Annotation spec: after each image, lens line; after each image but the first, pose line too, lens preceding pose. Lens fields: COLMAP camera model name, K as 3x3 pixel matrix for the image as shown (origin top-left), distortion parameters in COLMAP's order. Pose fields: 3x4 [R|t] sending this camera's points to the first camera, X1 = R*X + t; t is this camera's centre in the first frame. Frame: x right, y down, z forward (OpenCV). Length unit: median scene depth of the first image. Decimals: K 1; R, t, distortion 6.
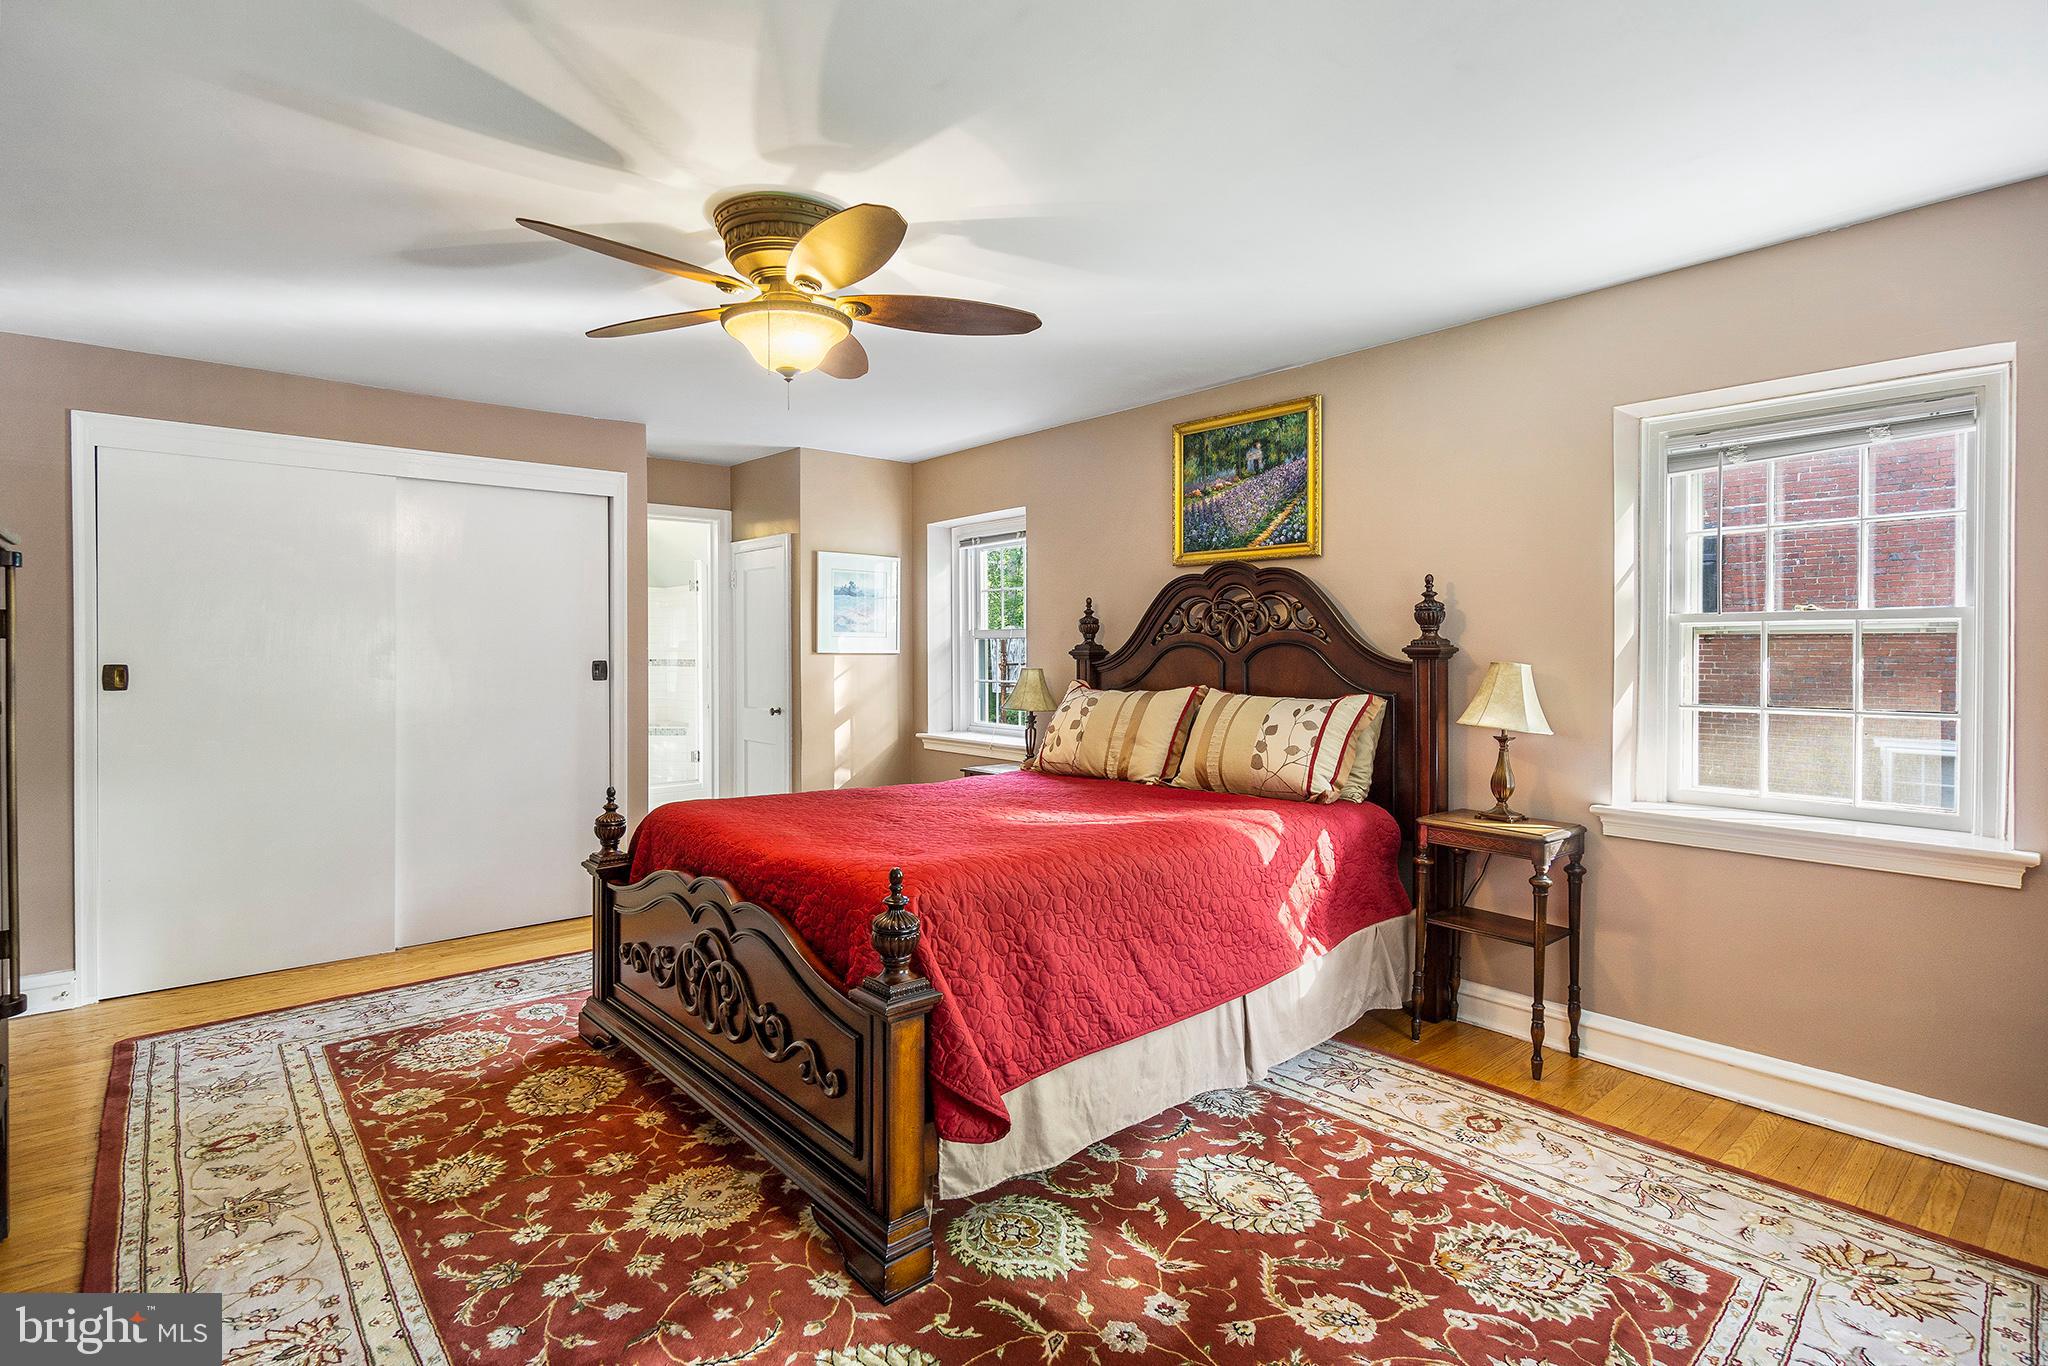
lens RADIAL K [[1013.8, 0, 1010.2], [0, 1013.8, 651.6], [0, 0, 1]] dist [0.001801, 0.000317]
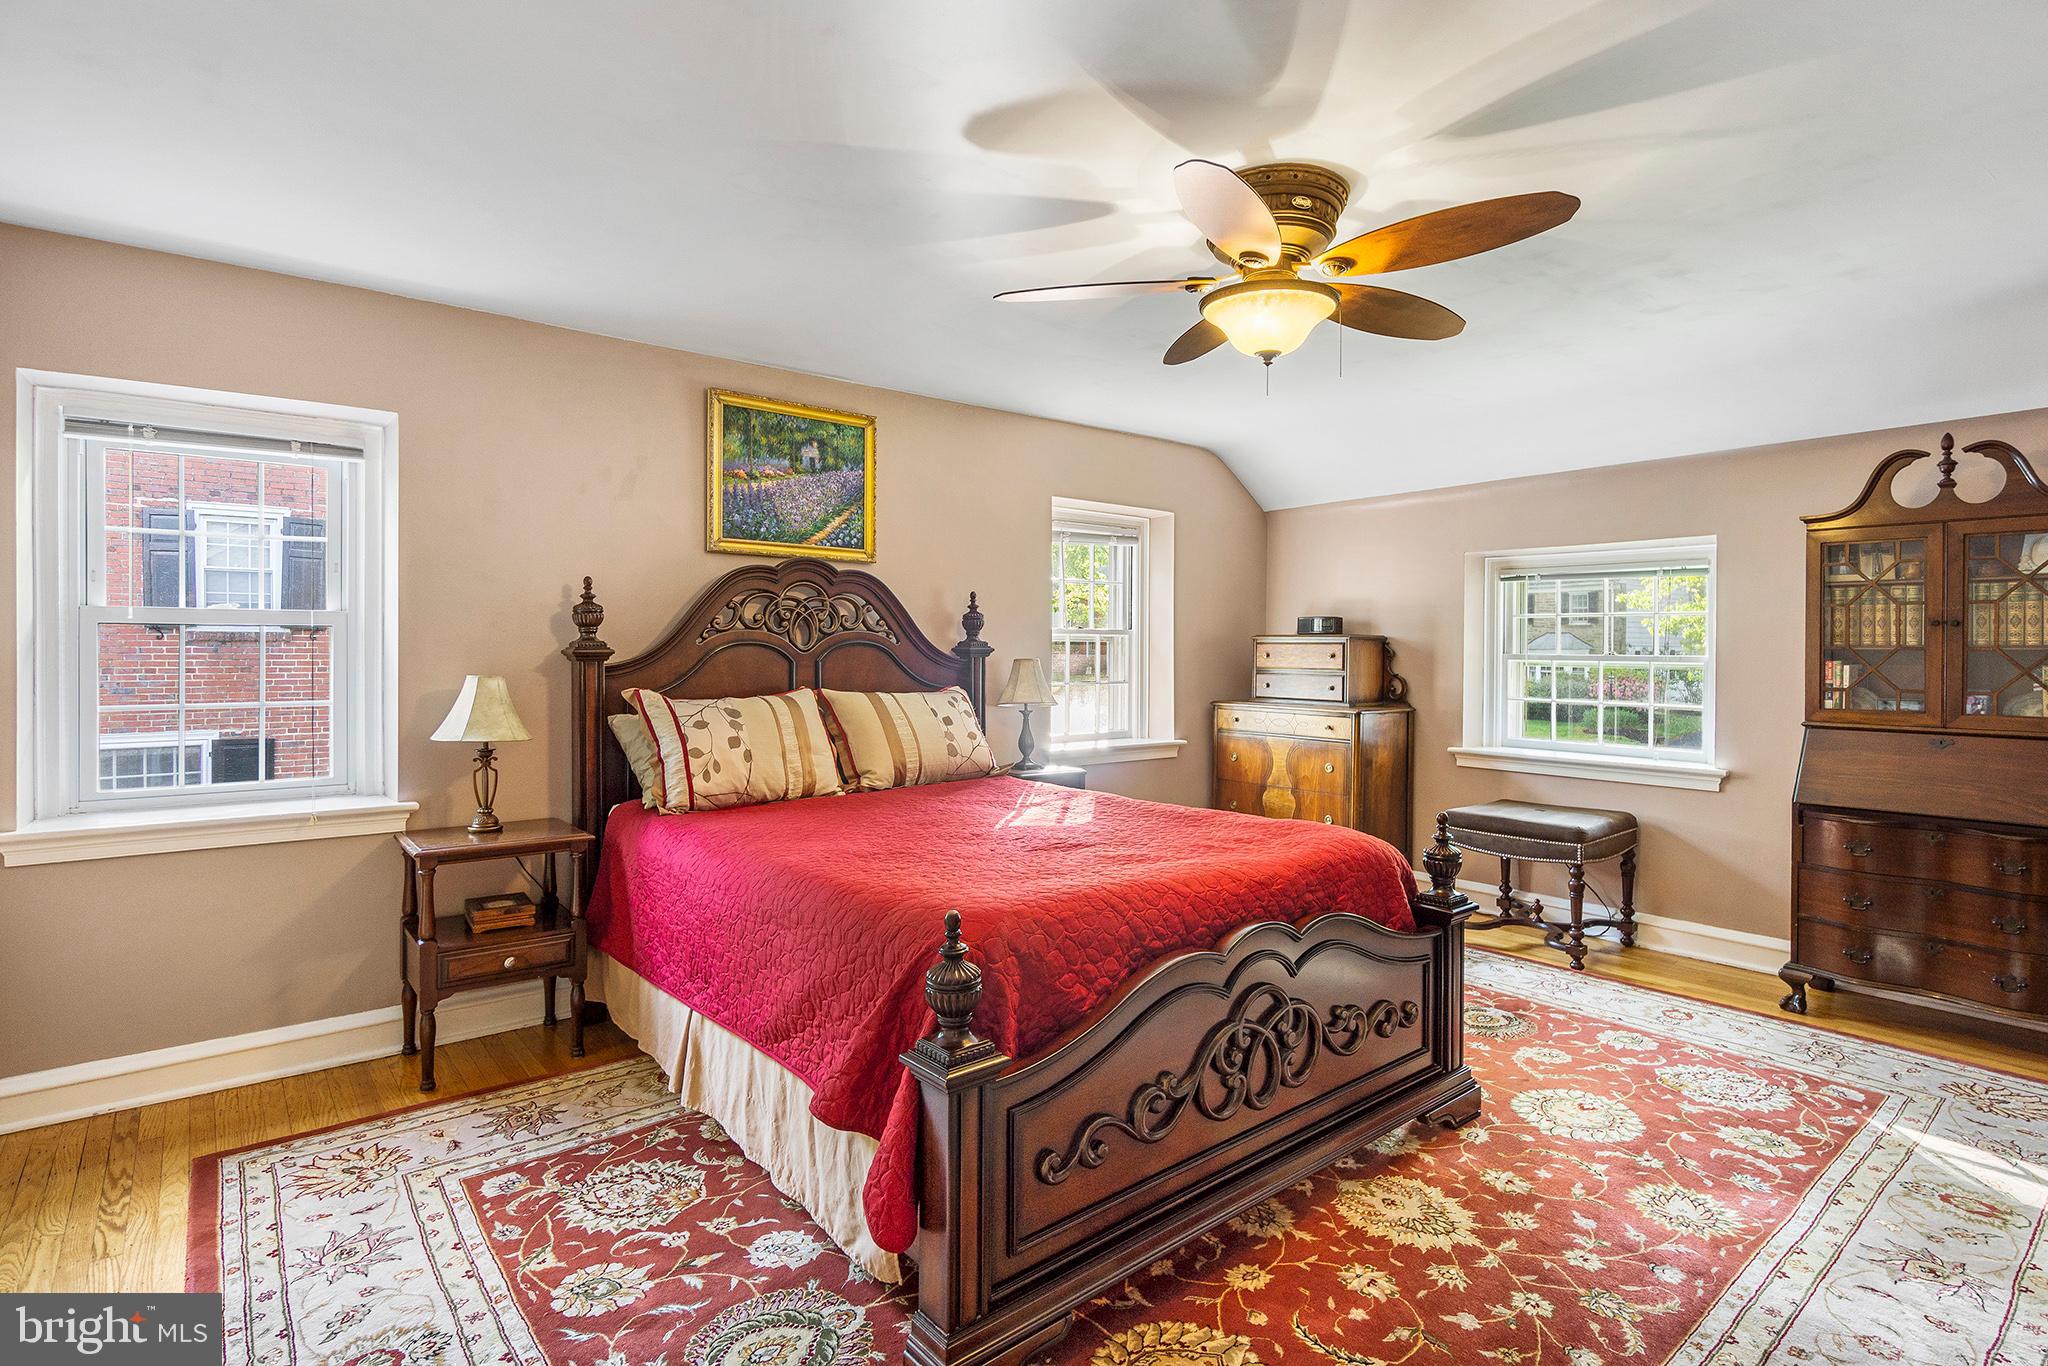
lens RADIAL K [[1013.8, 0, 1010.2], [0, 1013.8, 651.6], [0, 0, 1]] dist [0.001801, 0.000317]
pose [[0.019668, -0.002873, 0.999802, -0.769232], [-0.003106, 0.999991, 0.002935, -0.002800], [-0.999802, -0.003163, 0.019659, 0.807211]]
